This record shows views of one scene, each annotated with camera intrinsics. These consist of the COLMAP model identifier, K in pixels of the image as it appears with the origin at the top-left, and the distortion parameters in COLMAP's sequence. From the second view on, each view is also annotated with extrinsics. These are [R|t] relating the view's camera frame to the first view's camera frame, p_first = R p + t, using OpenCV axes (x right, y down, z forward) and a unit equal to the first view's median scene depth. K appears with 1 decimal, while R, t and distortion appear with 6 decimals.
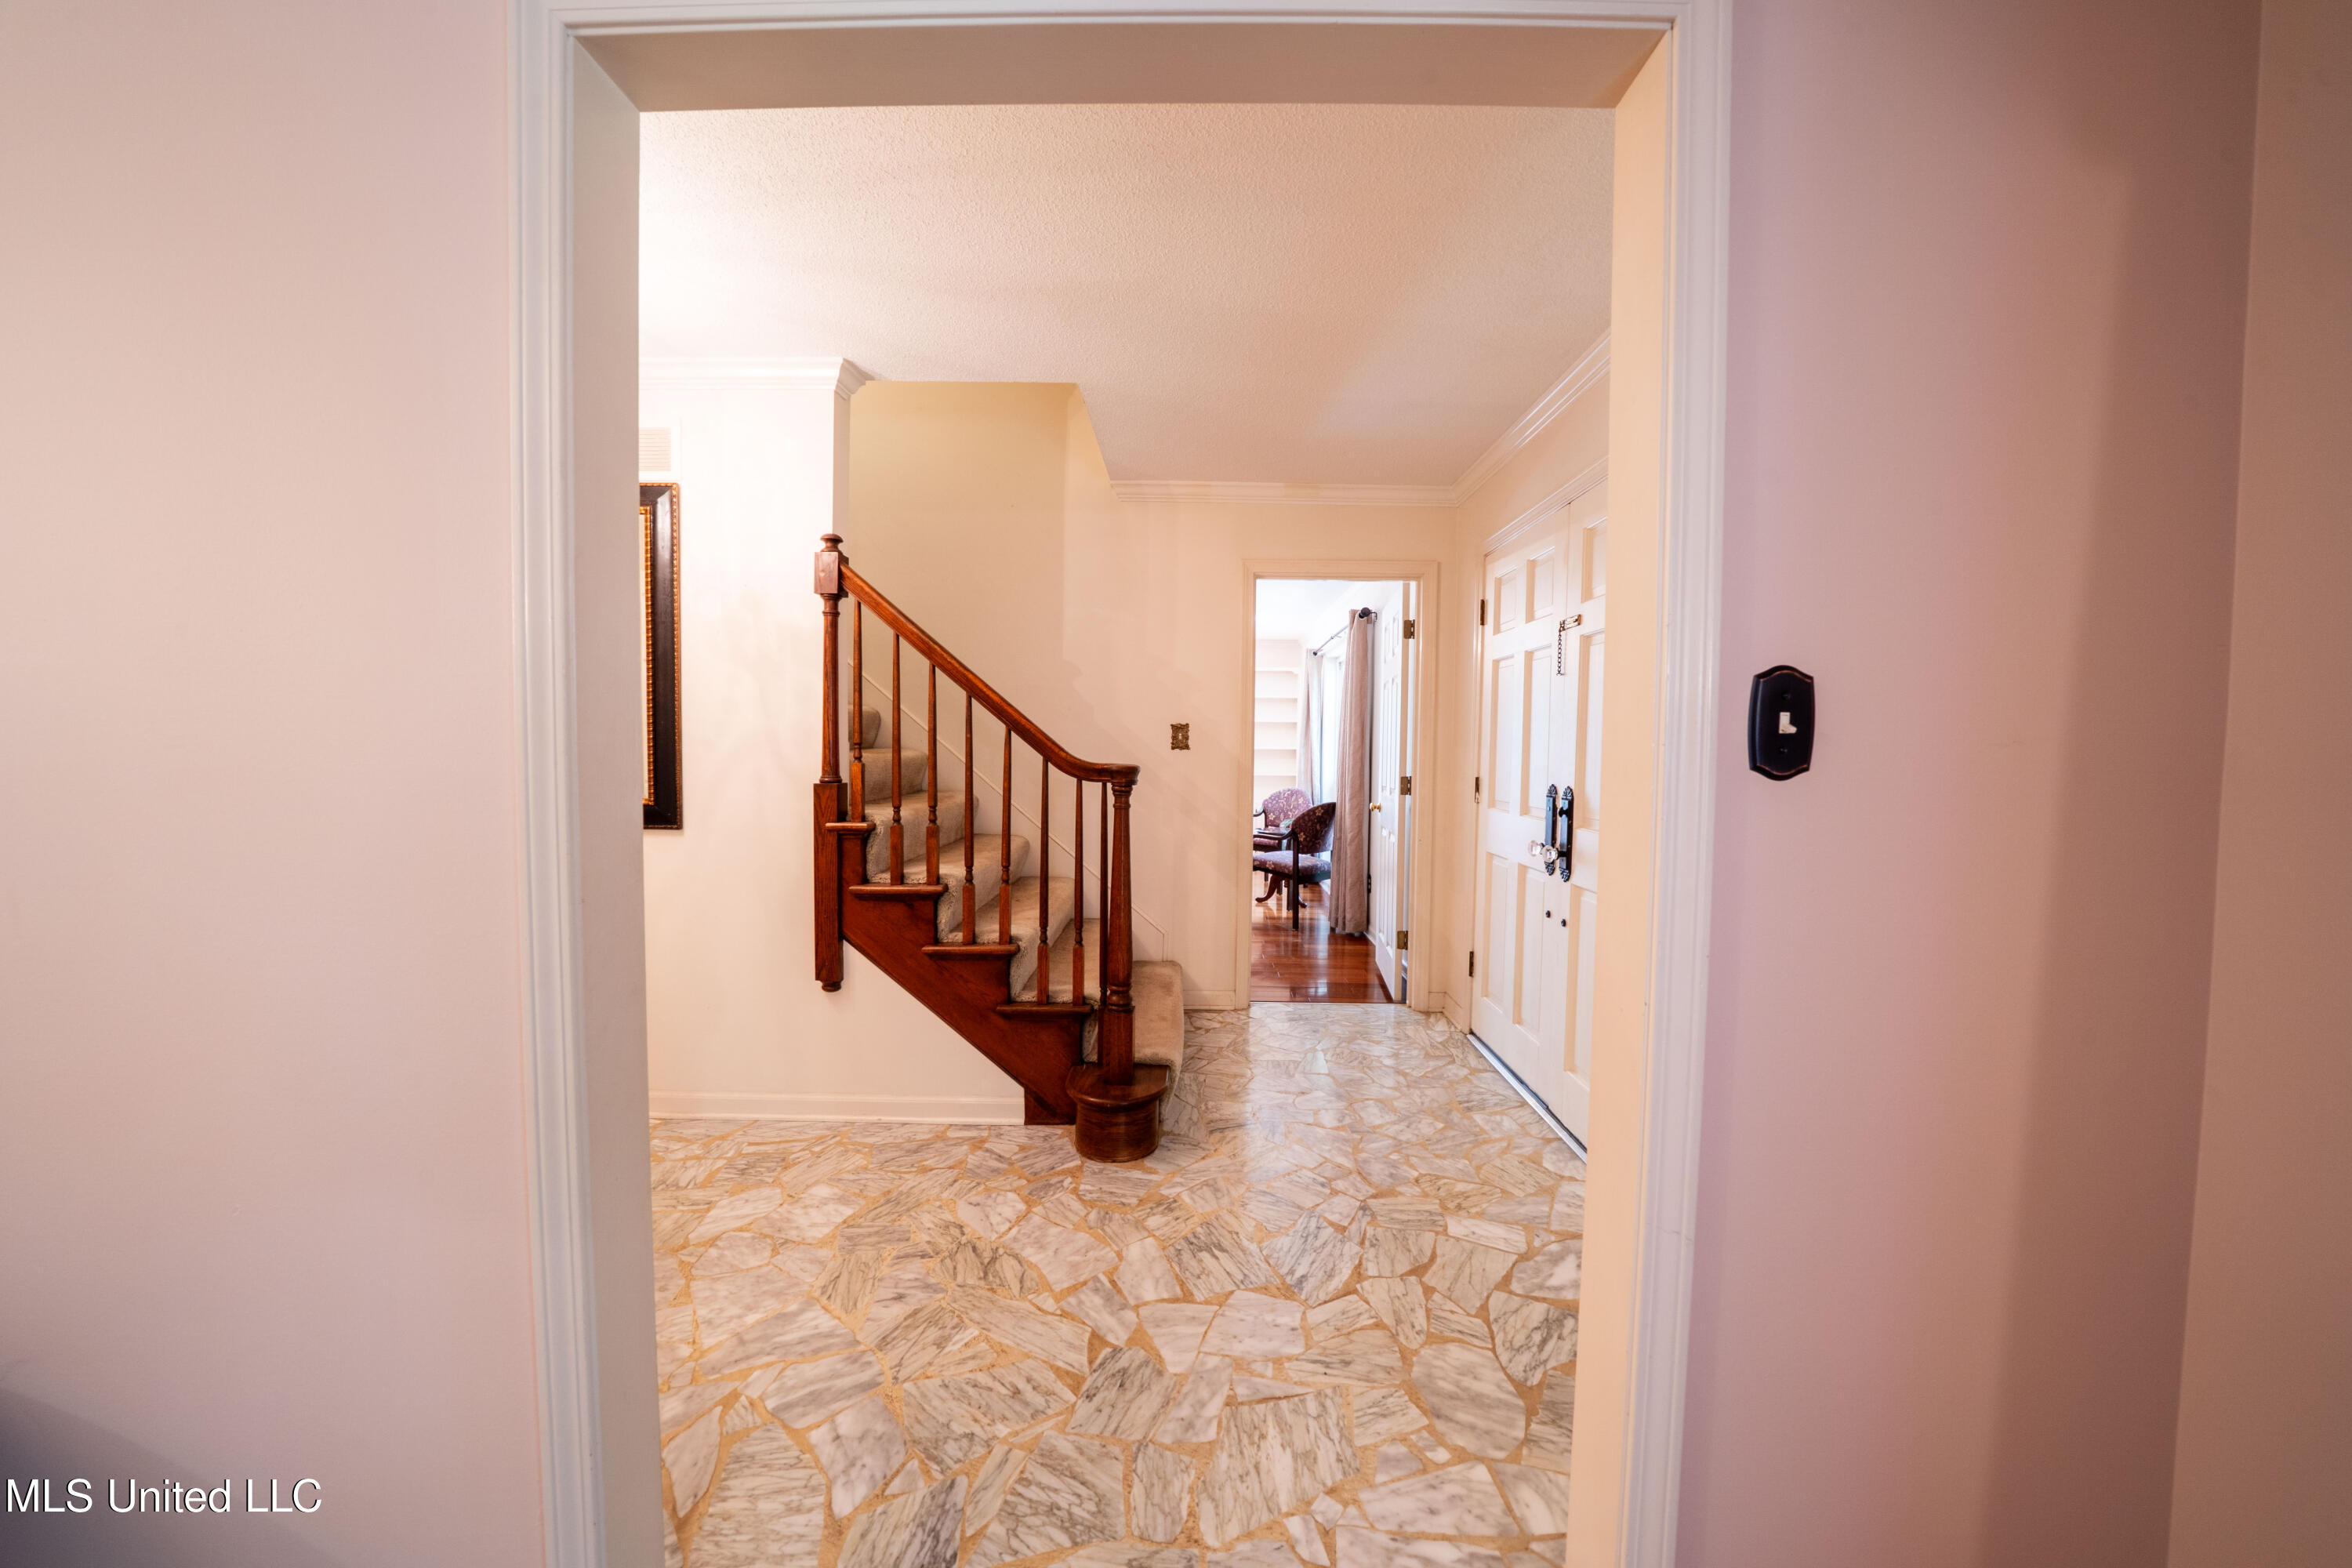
lens RADIAL K [[823.1, 0, 1183.0], [0, 823.1, 780.9], [0, 0, 1]] dist [-0.022212, 0.000071]
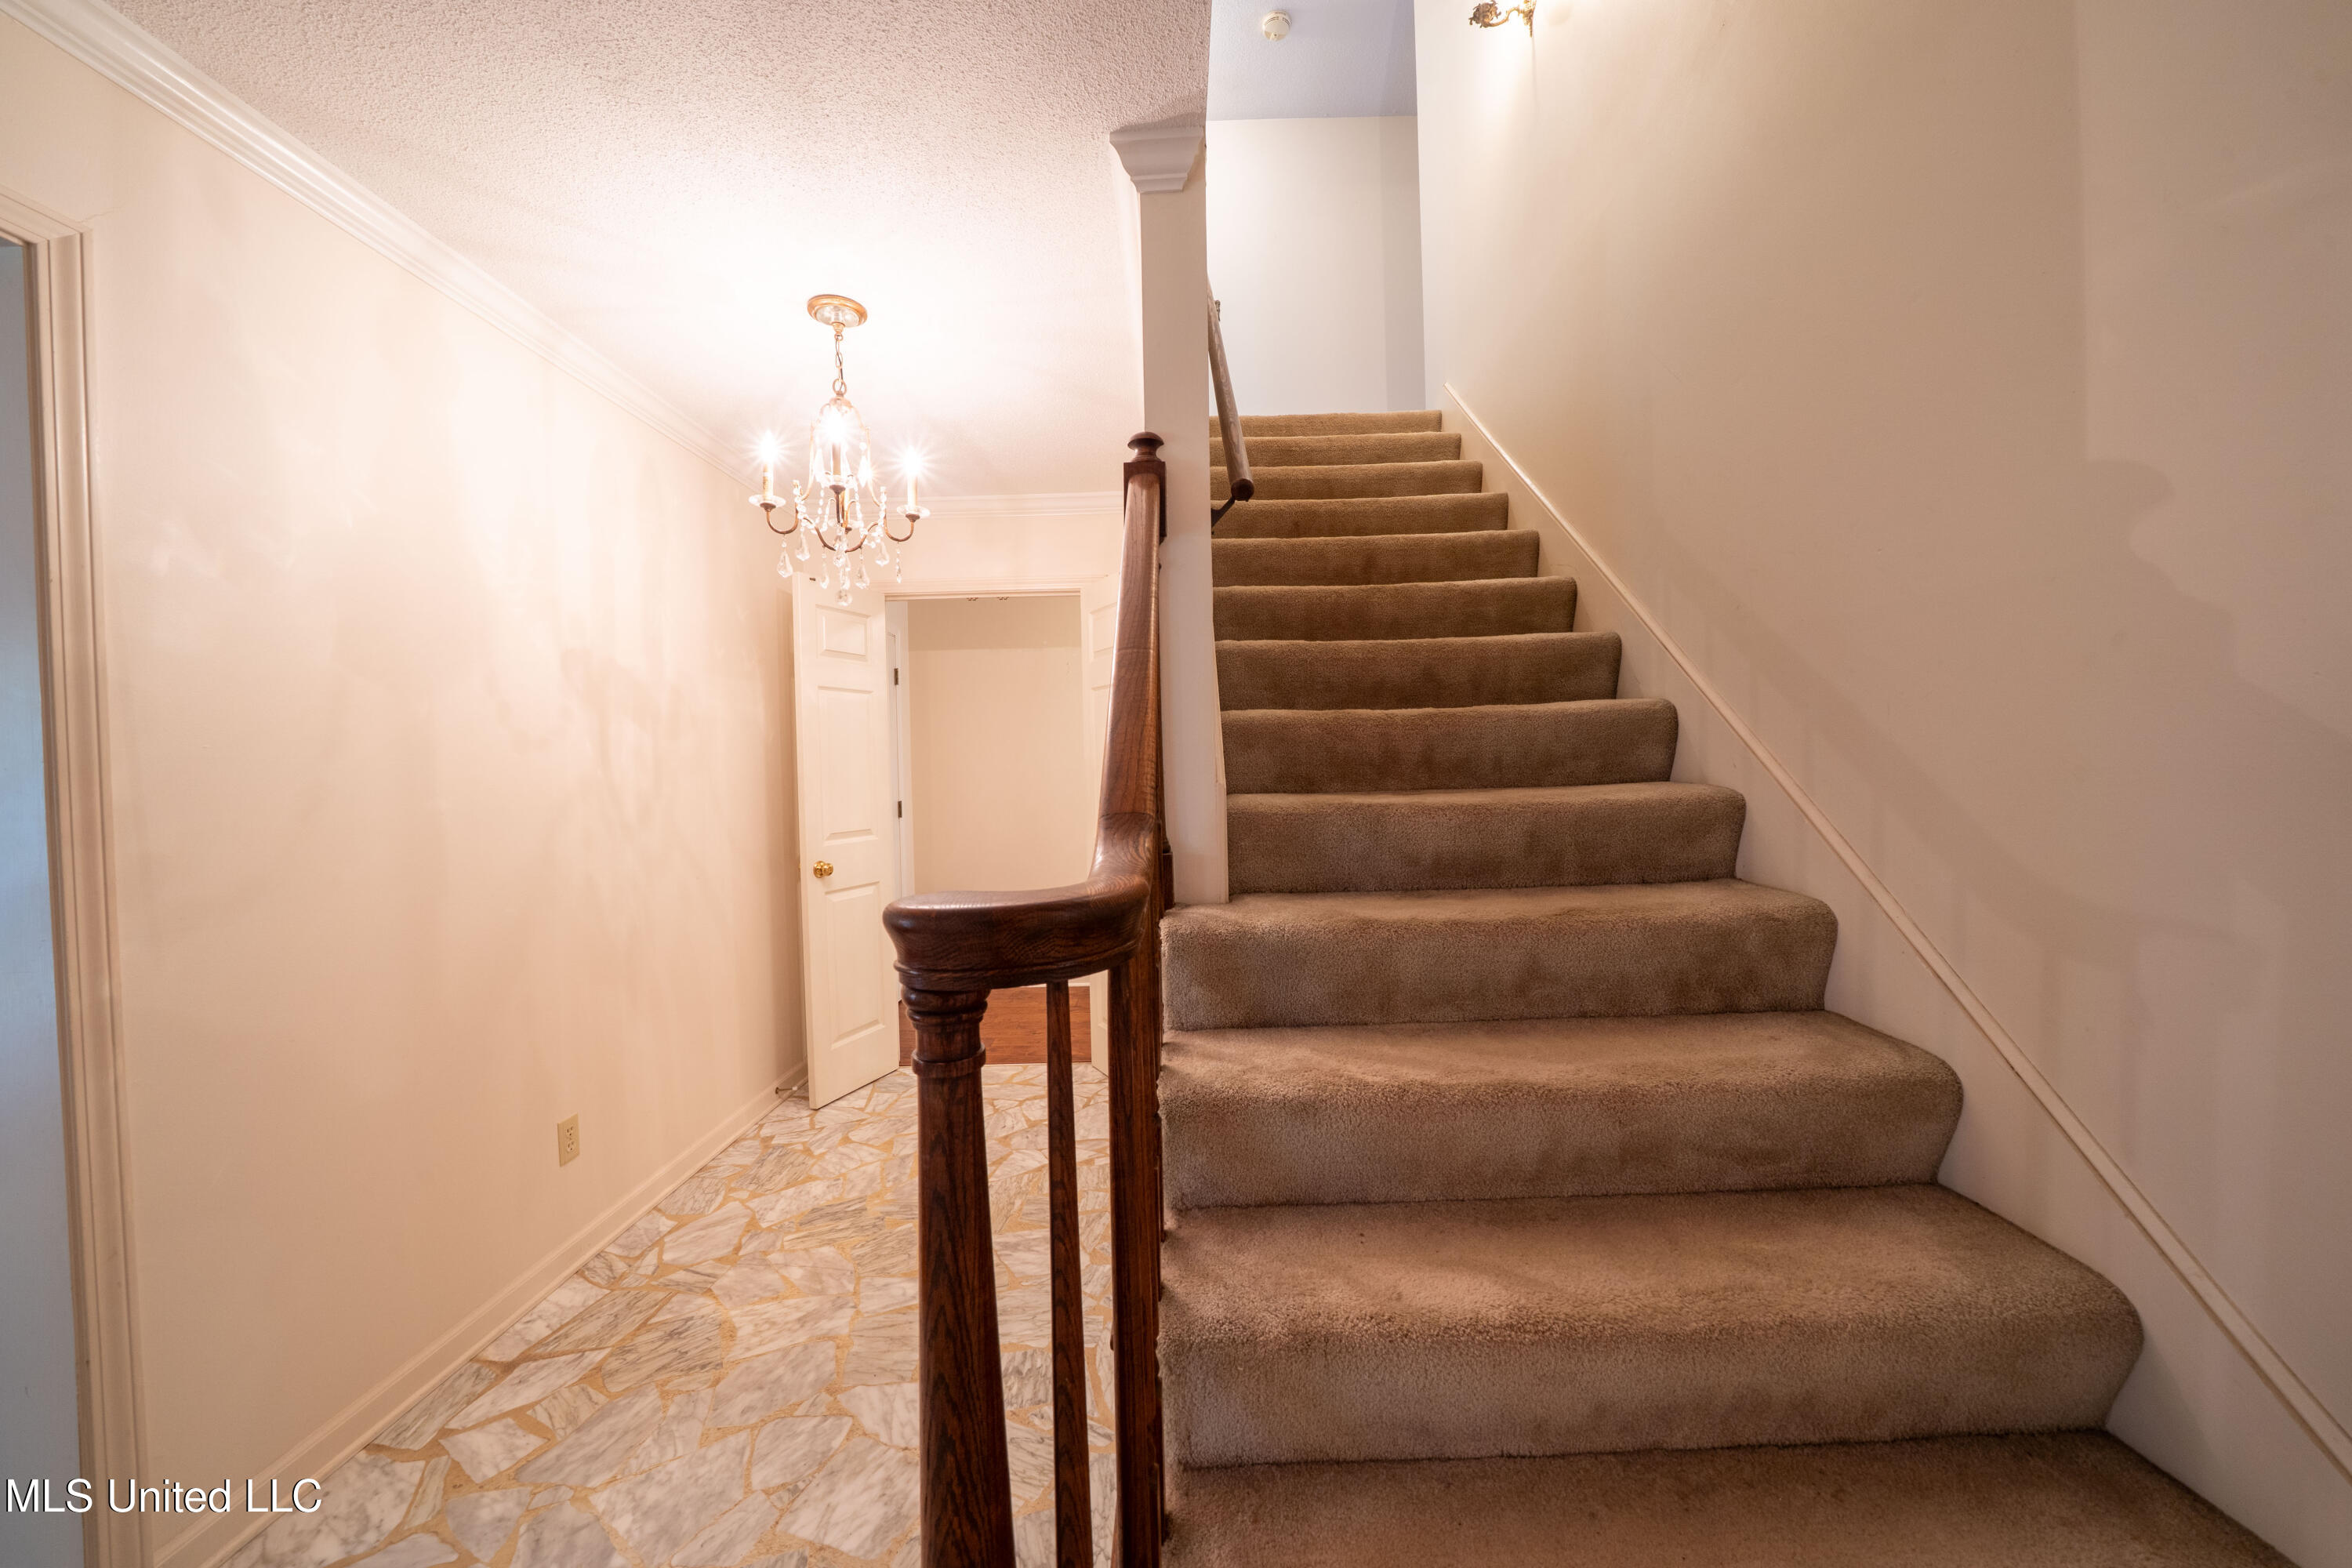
lens RADIAL K [[823.1, 0, 1183.0], [0, 823.1, 780.9], [0, 0, 1]] dist [-0.022212, 0.000071]
pose [[0.016255, 0.009949, -0.999818, 0.172029], [-0.020054, 0.999753, 0.009622, -0.054563], [0.999667, 0.019894, 0.016450, 1.047550]]
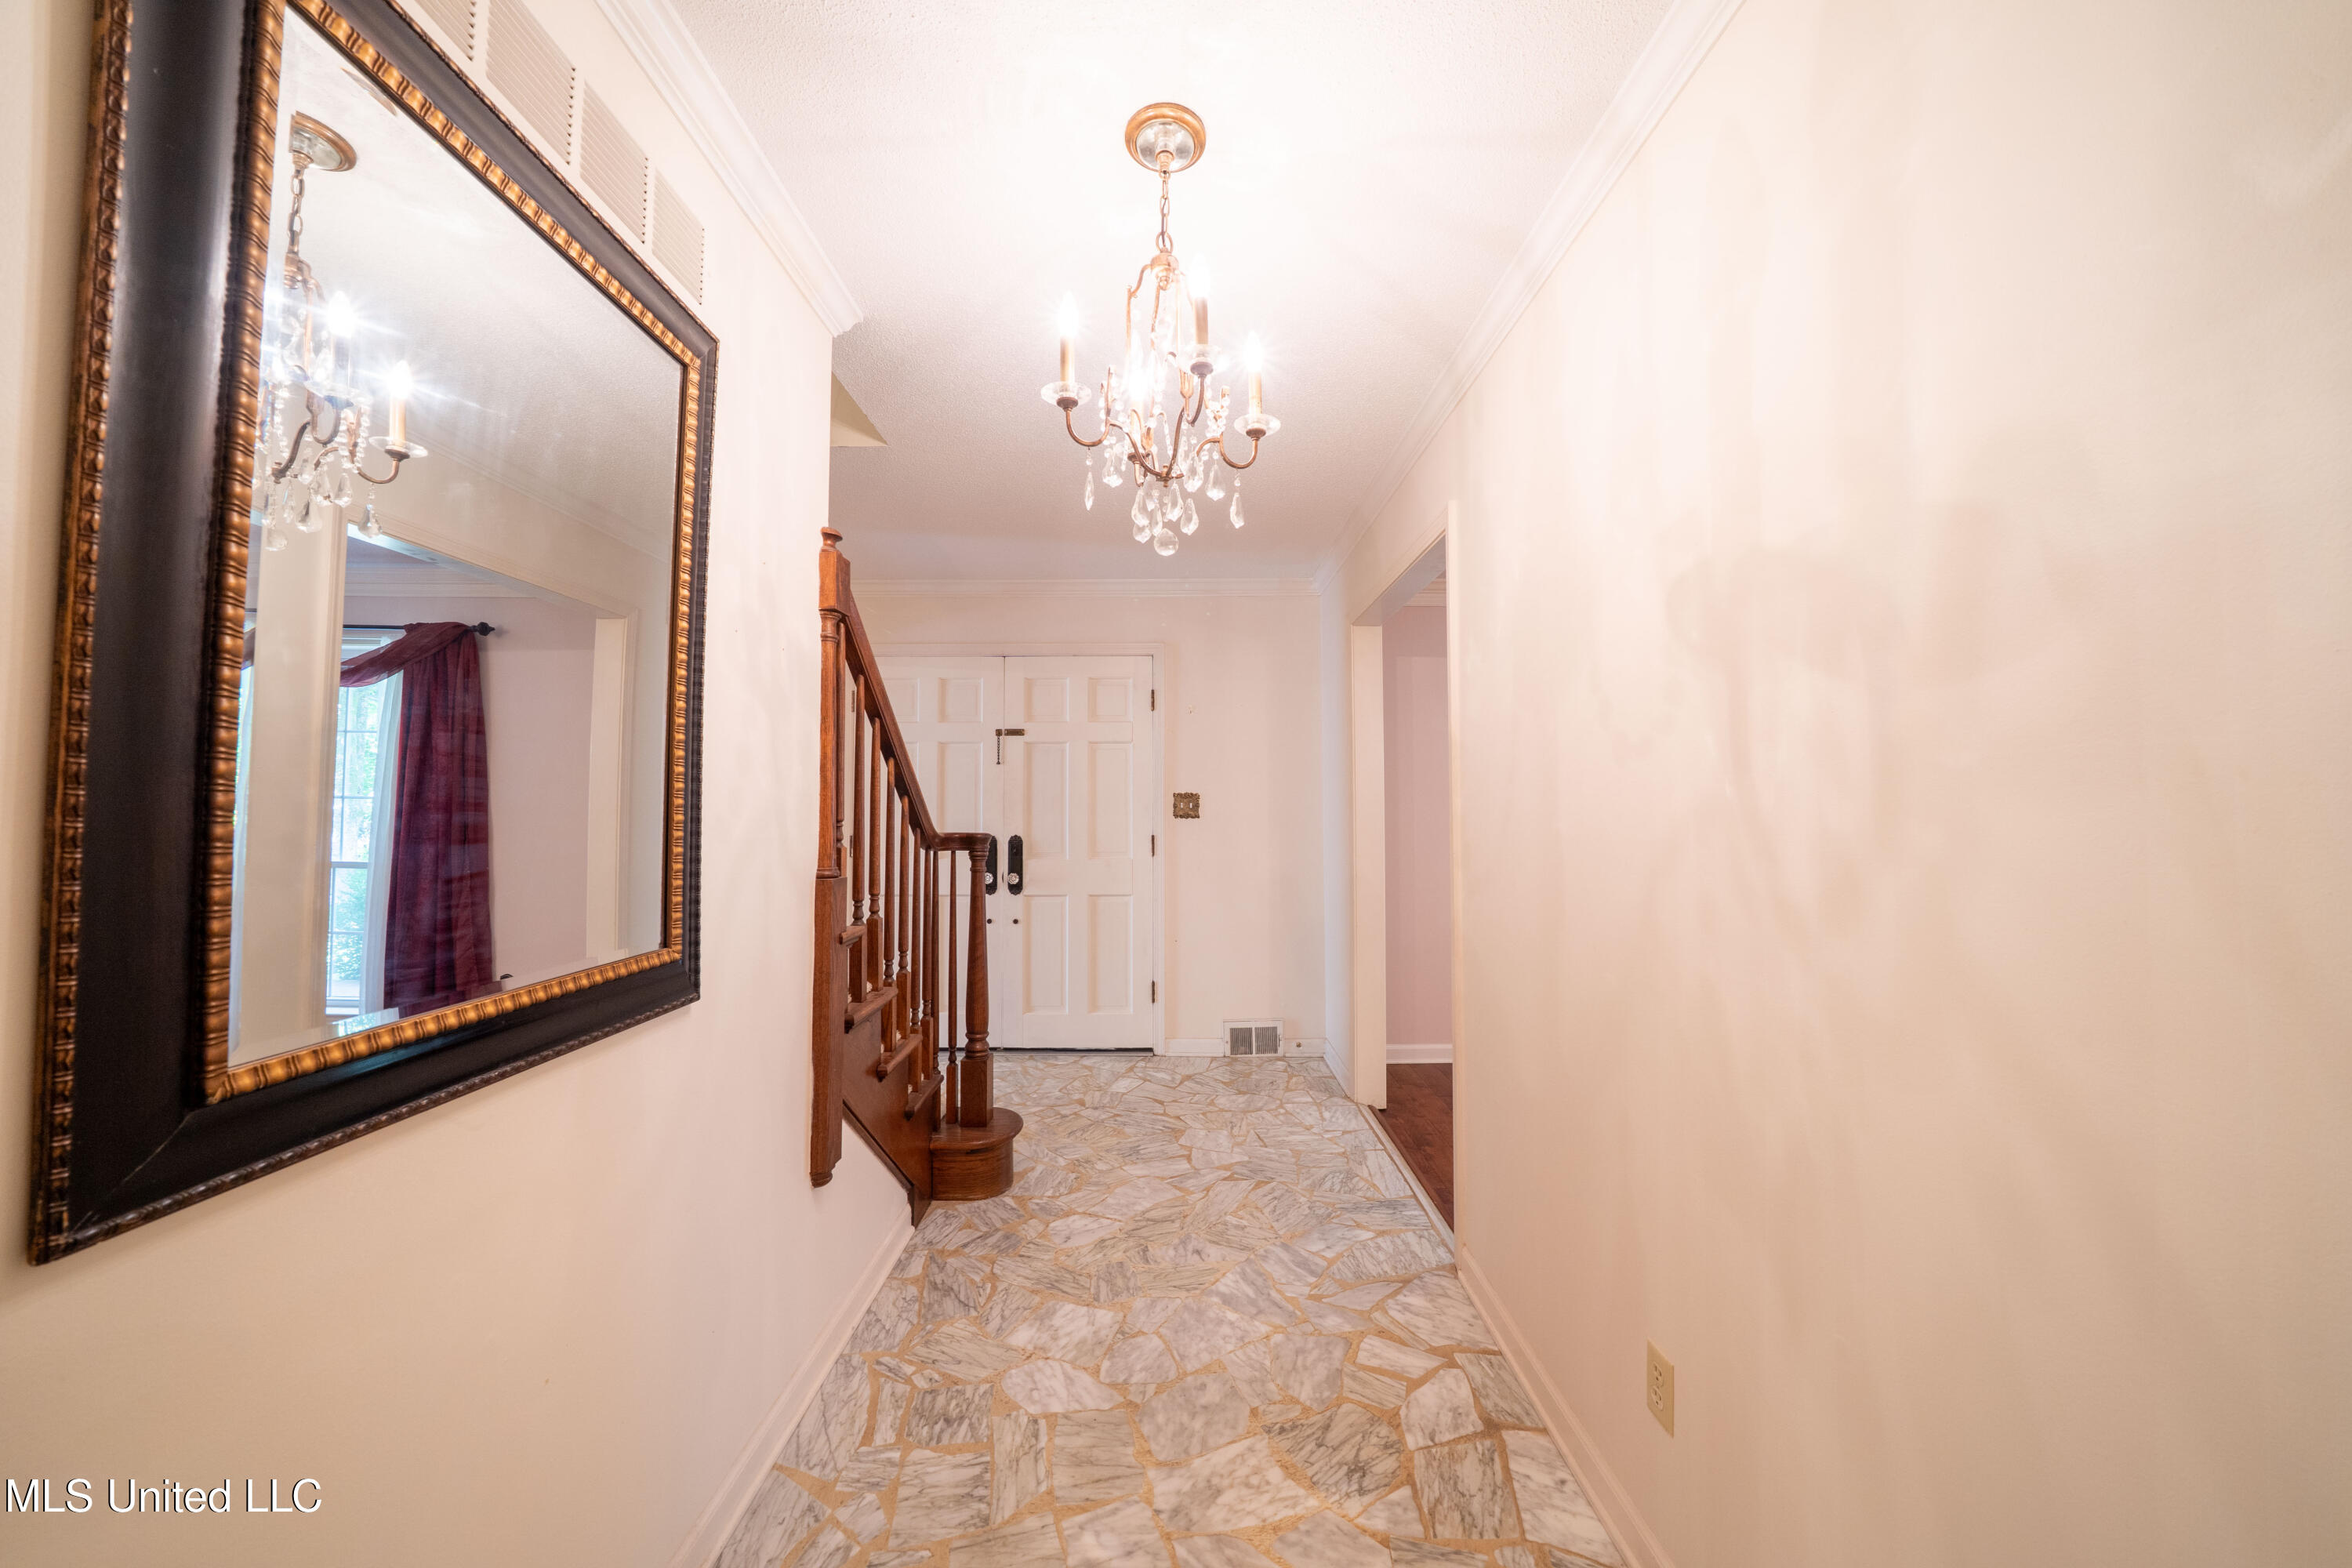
lens RADIAL K [[823.1, 0, 1183.0], [0, 823.1, 780.9], [0, 0, 1]] dist [-0.022212, 0.000071]
pose [[-0.026495, 0.022693, 0.999391, -1.174154], [0.044537, 0.998776, -0.021498, -0.050403], [-0.998656, 0.043940, -0.027473, 0.736482]]
